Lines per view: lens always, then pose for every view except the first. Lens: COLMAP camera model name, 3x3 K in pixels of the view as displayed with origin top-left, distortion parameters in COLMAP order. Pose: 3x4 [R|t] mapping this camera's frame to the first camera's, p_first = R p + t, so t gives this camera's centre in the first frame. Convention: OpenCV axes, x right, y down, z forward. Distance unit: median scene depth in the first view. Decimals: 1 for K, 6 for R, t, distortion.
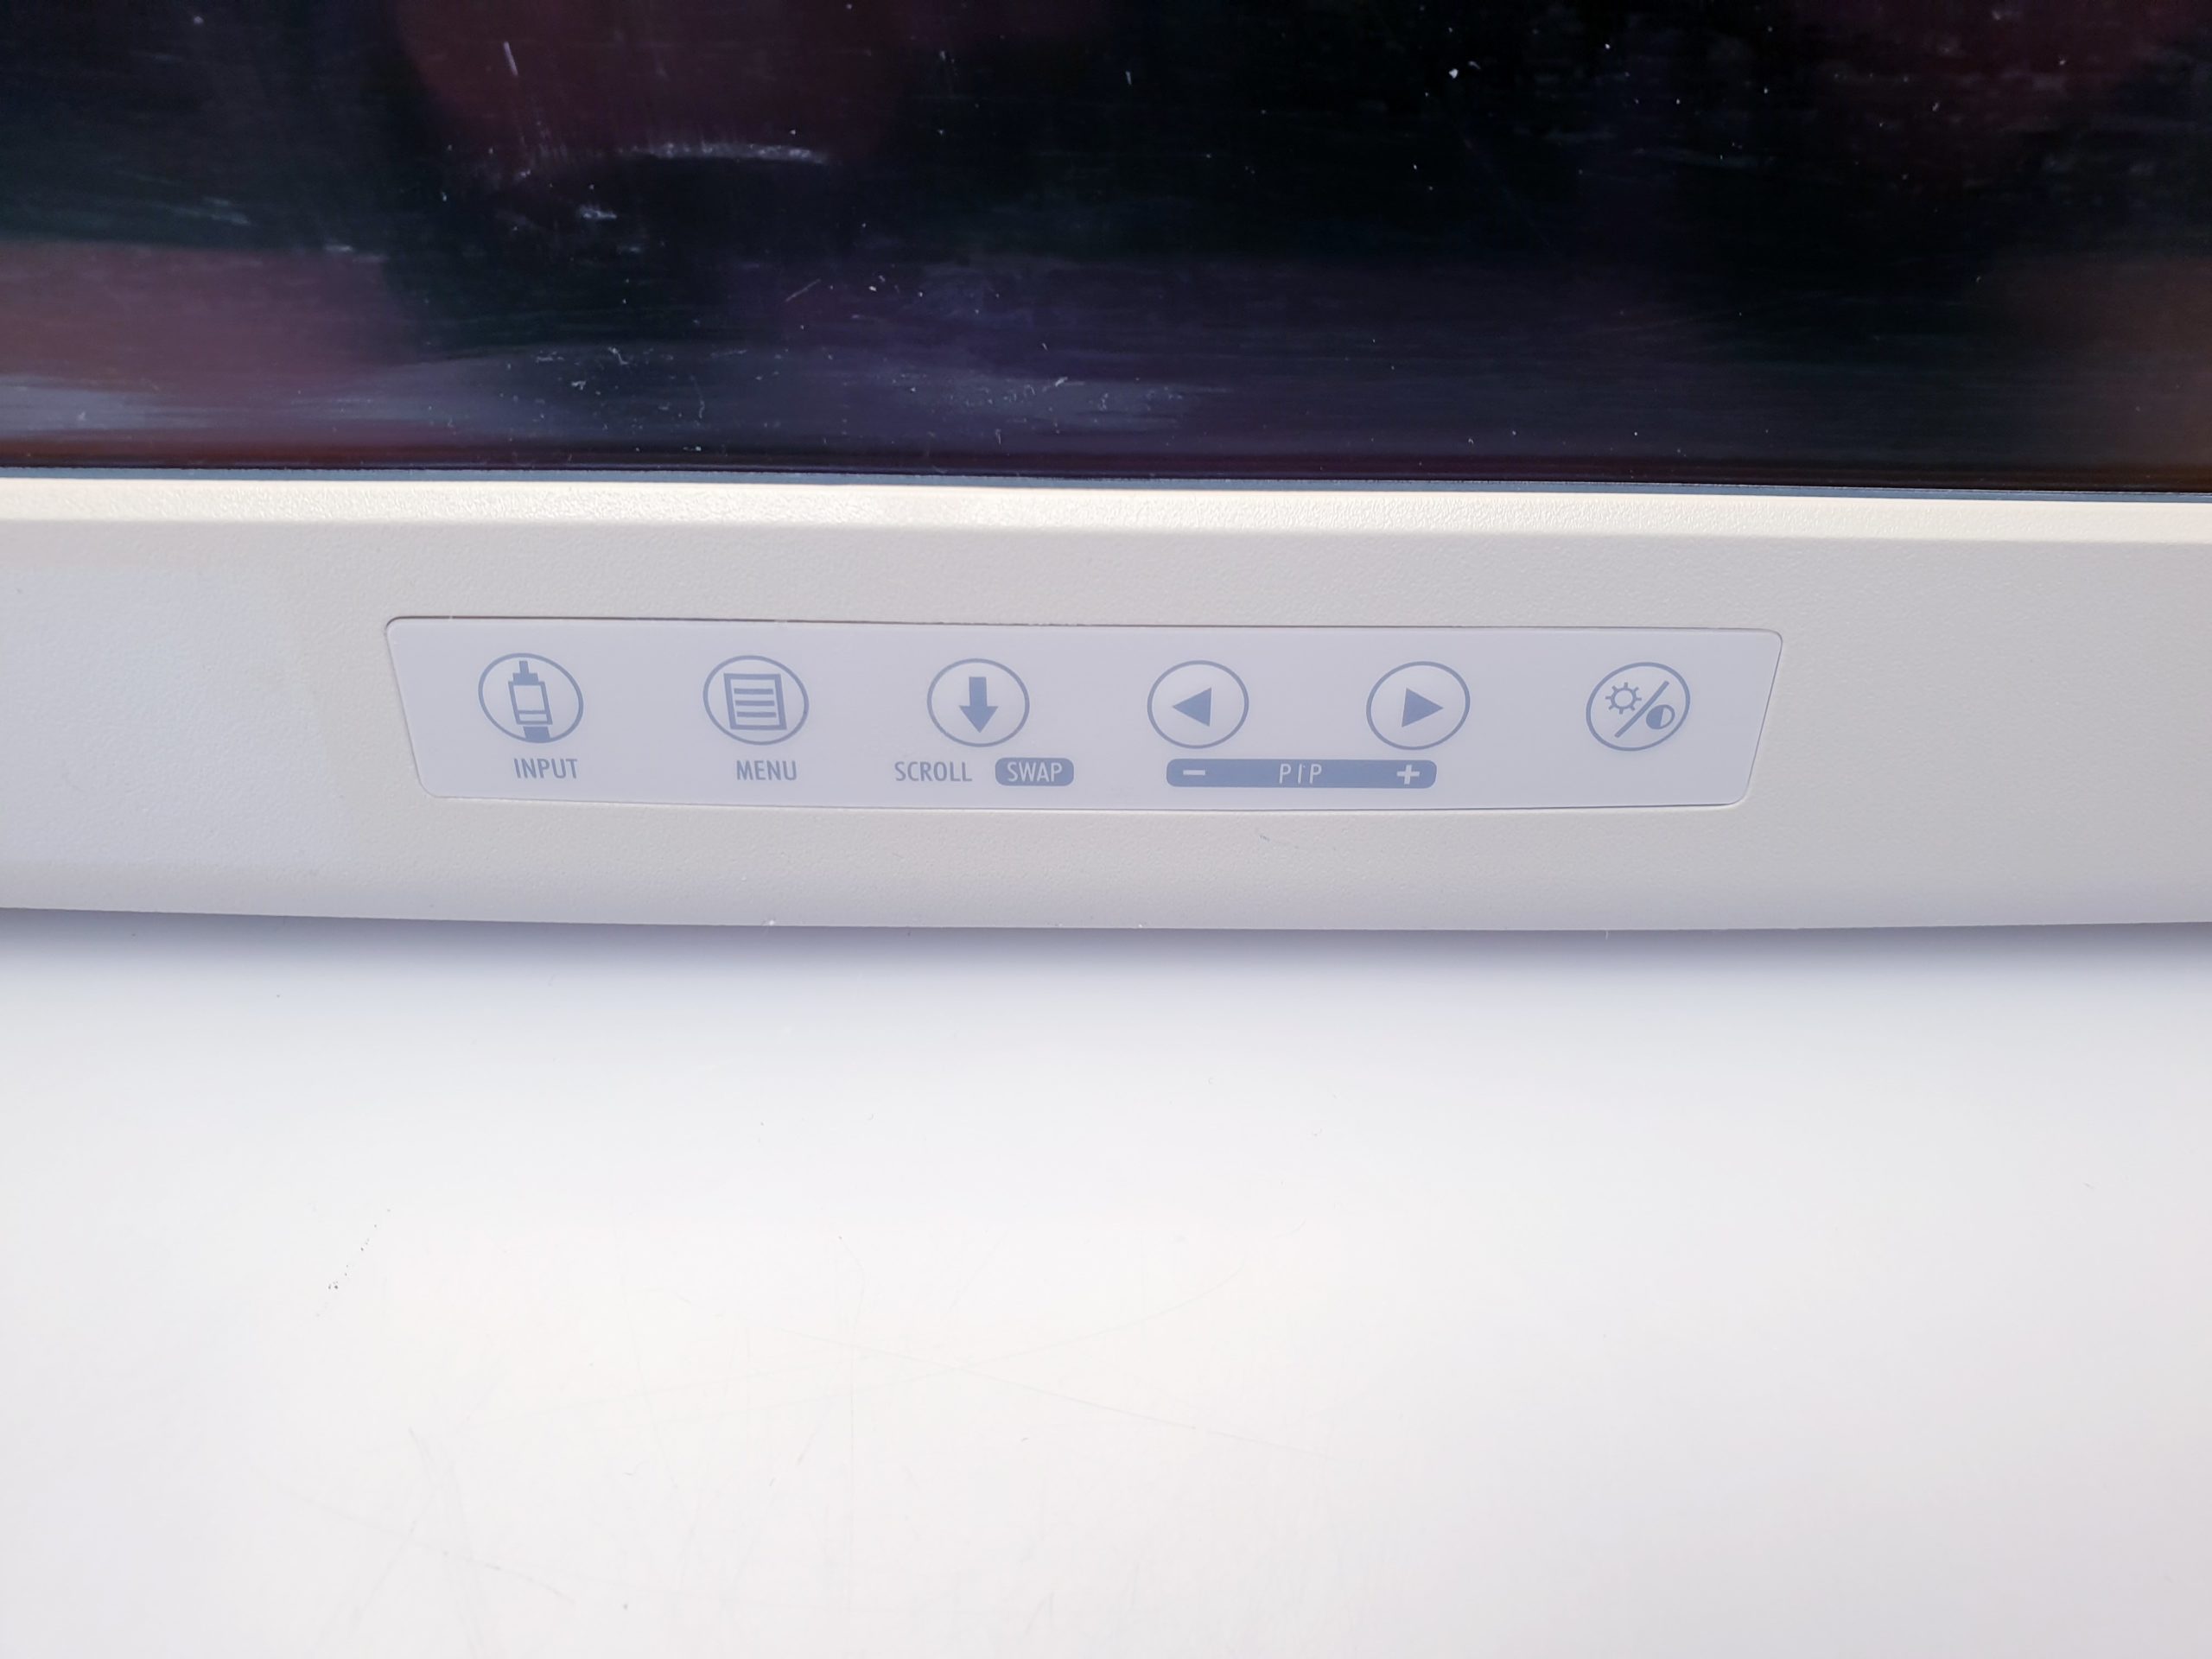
lens RADIAL K [[1723.0, 0, 1105.3], [0, 1723.0, 830.9], [0, 0, 1]] dist [-0.060409, 0.083038]
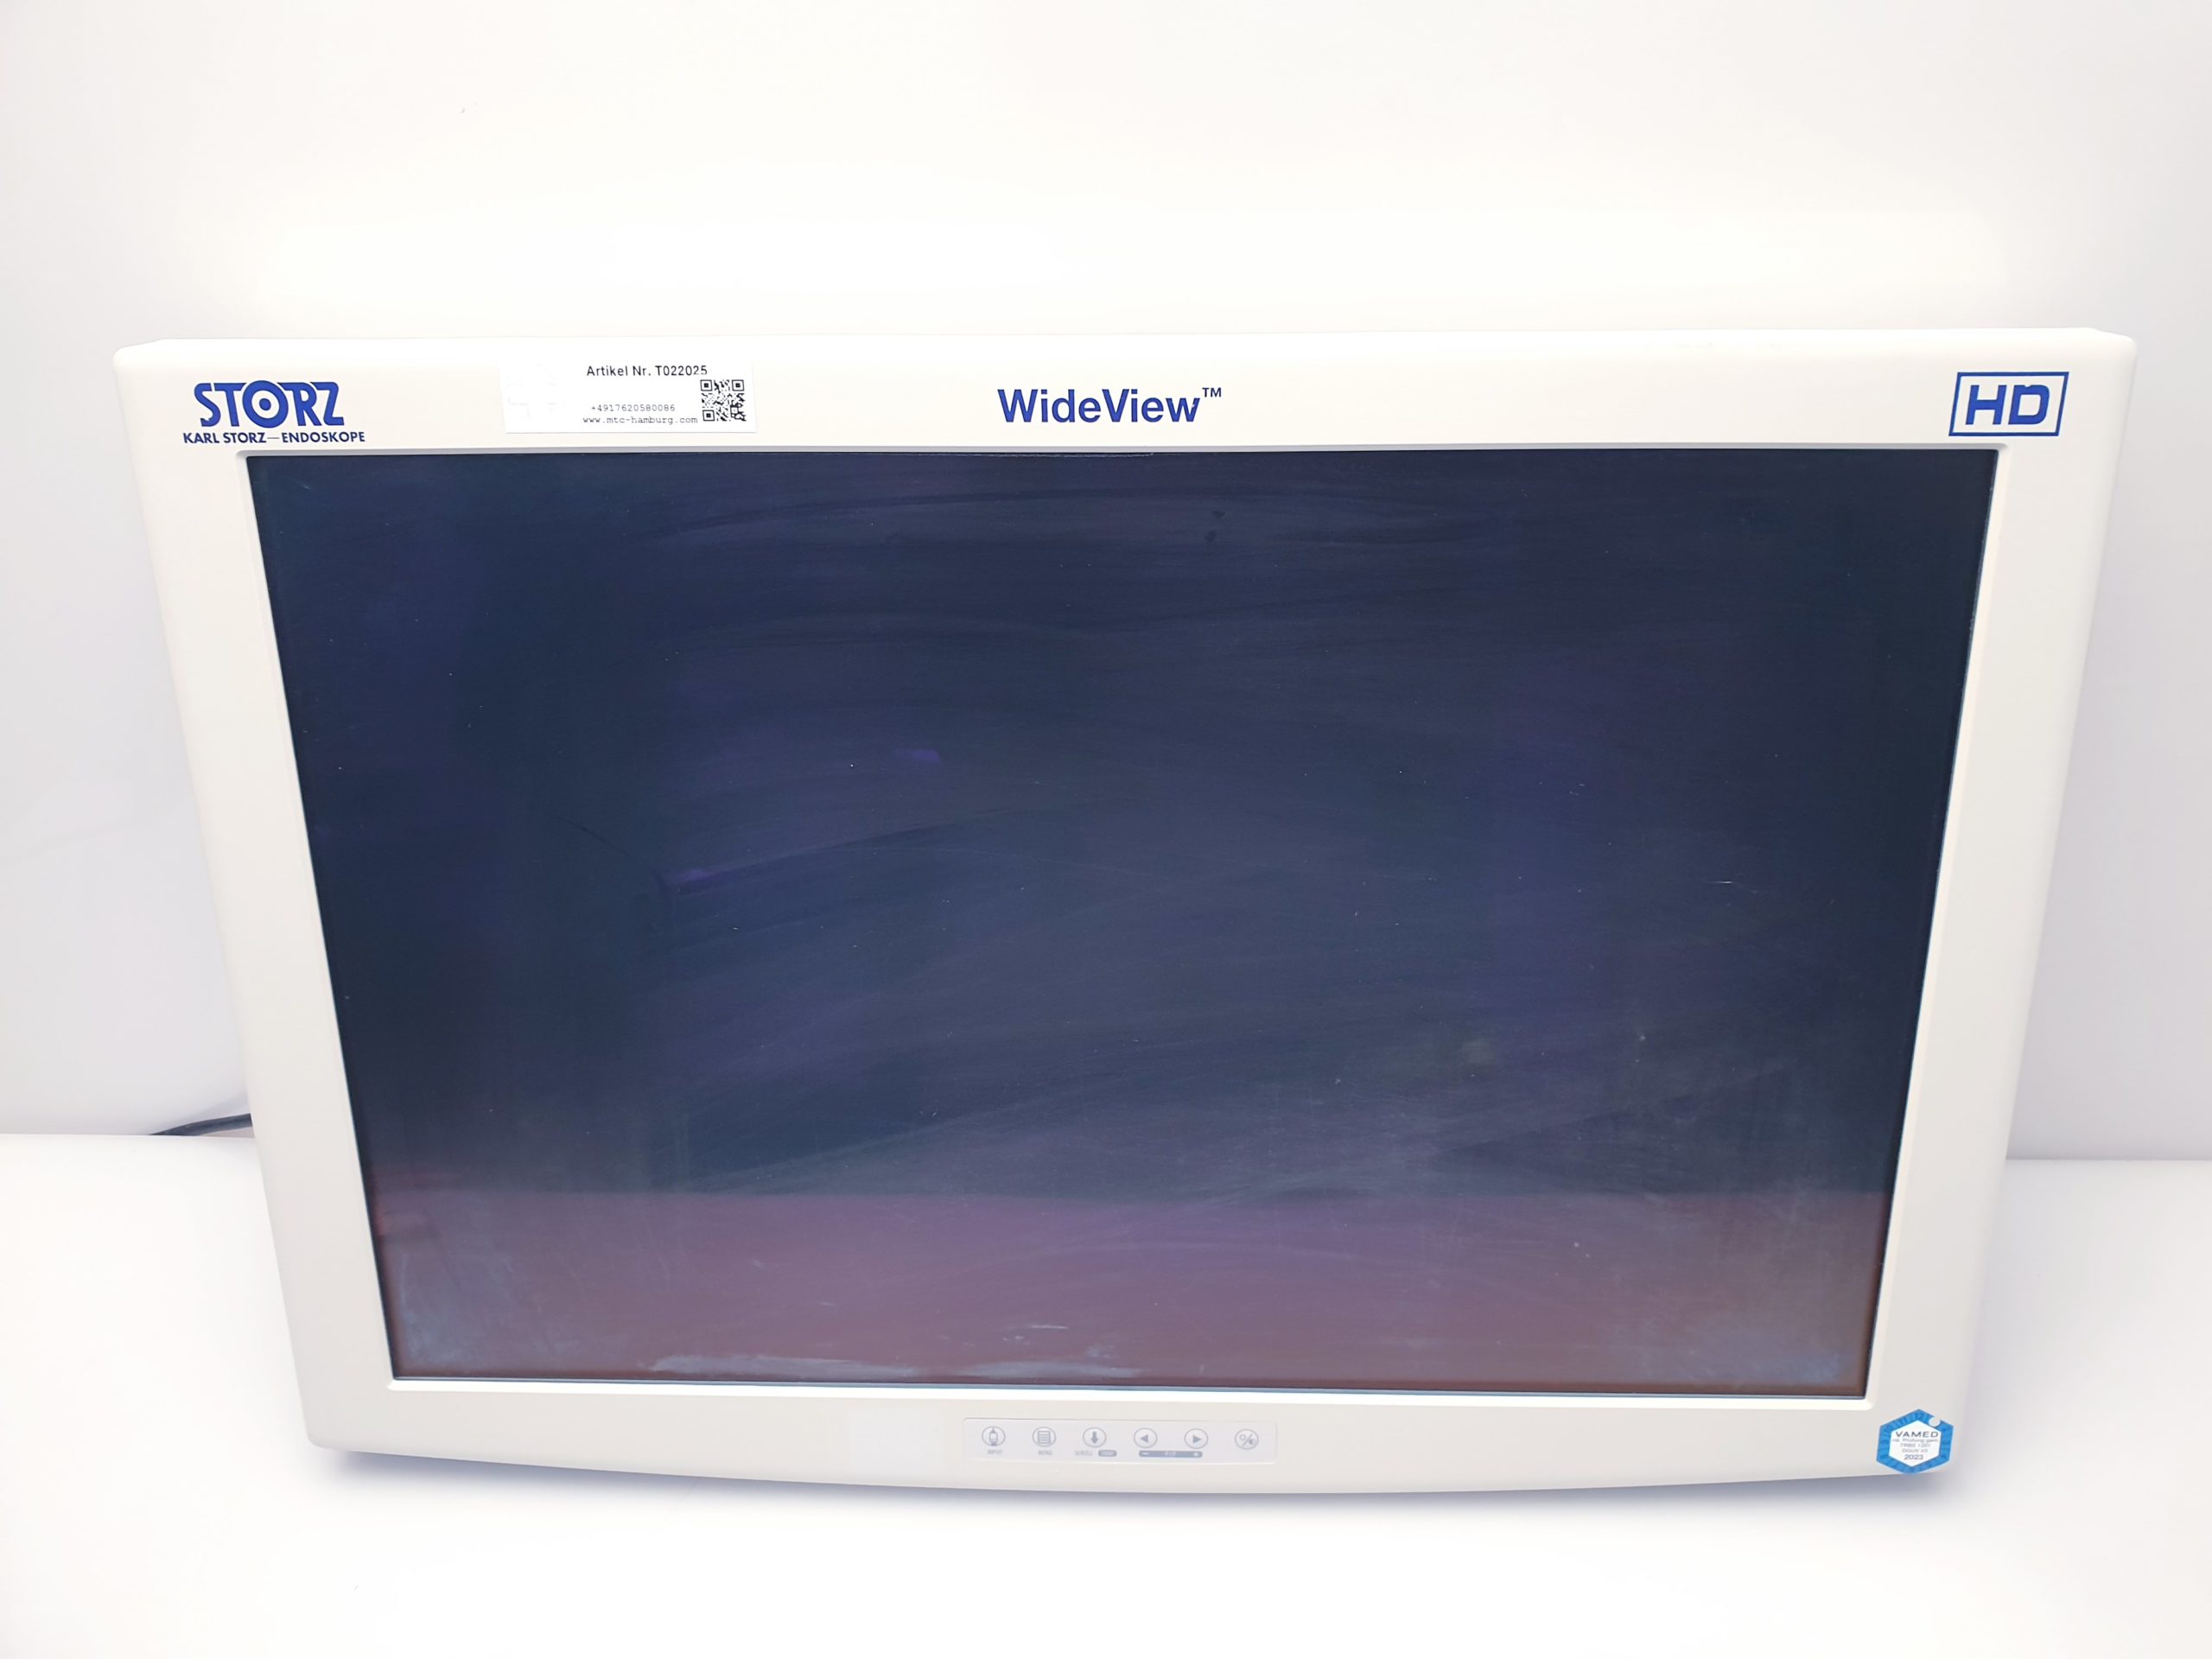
lens RADIAL K [[1620.9, 0, 1137.7], [0, 1620.9, 836.0], [0, 0, 1]] dist [-0.075829, 0.101274]
pose [[0.999335, -0.005897, -0.035981, 0.189041], [-0.005681, 0.949601, -0.313409, -0.244835], [0.036016, 0.313405, 0.948936, -3.316426]]
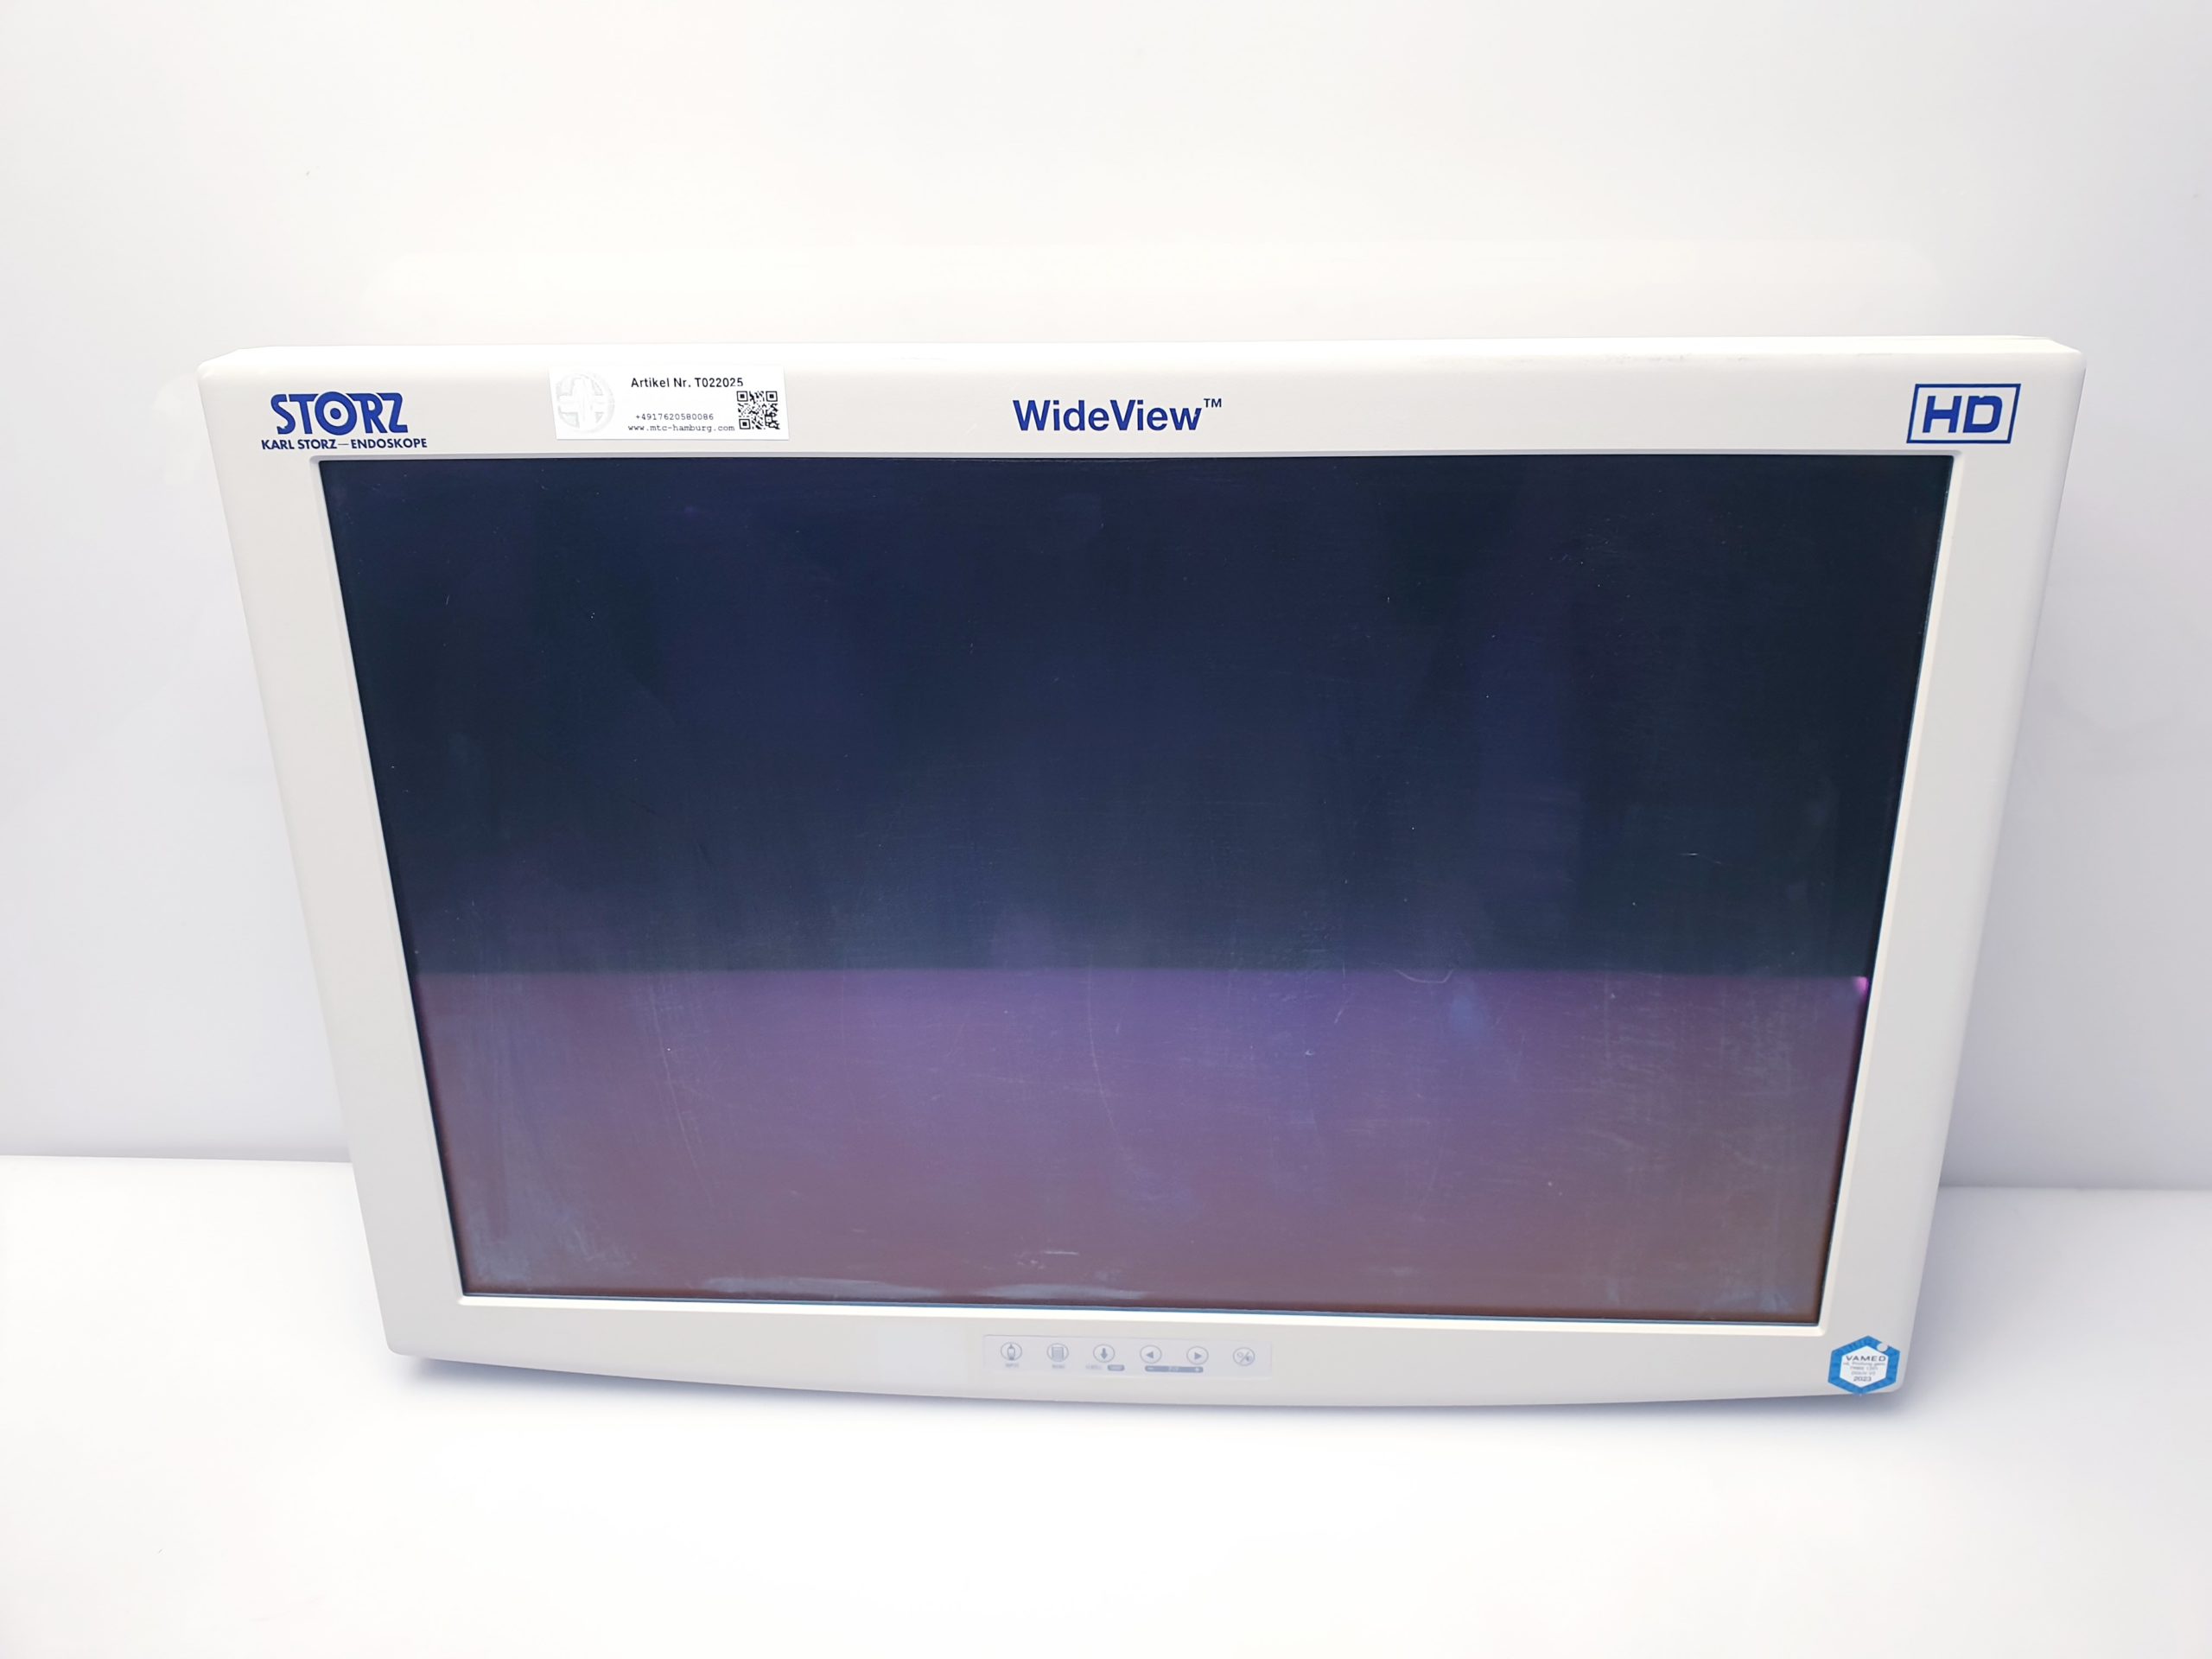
lens RADIAL K [[1723.0, 0, 1124.3], [0, 1723.0, 841.5], [0, 0, 1]] dist [-0.060409, 0.083038]
pose [[0.998307, 0.000478, -0.058169, 0.253685], [-0.014681, 0.969666, -0.243992, -0.287685], [0.056288, 0.244433, 0.968031, -3.882946]]
